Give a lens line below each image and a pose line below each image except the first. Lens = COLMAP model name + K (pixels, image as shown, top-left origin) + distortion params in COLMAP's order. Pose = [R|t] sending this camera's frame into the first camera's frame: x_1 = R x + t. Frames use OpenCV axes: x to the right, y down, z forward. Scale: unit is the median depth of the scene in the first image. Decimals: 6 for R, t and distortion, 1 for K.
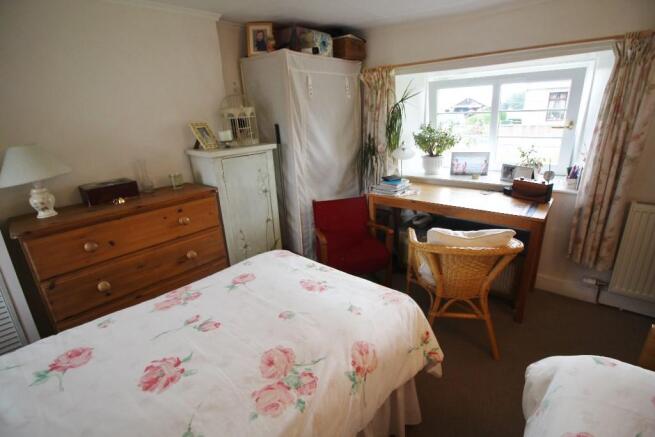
lens RADIAL K [[305.5, 0, 327.3], [0, 305.5, 210.2], [0, 0, 1]] dist [-0.000034, -0.013942]
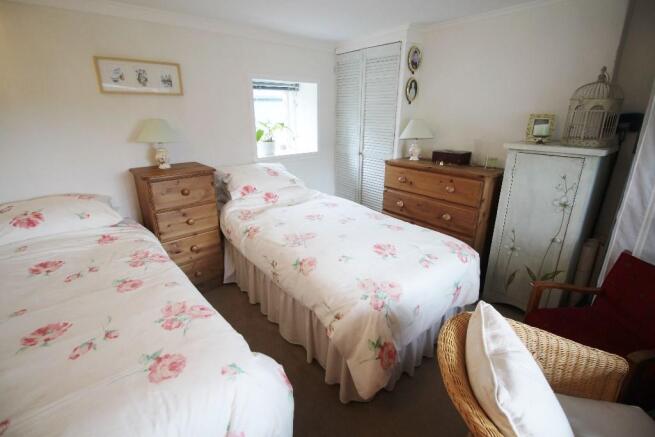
lens RADIAL K [[305.5, 0, 327.3], [0, 305.5, 210.2], [0, 0, 1]] dist [-0.000034, -0.013942]
pose [[-0.160829, 0.346628, -0.924112, 0.817914], [-0.288826, 0.878784, 0.379892, -0.224118], [0.943776, 0.328006, -0.041219, 0.590175]]
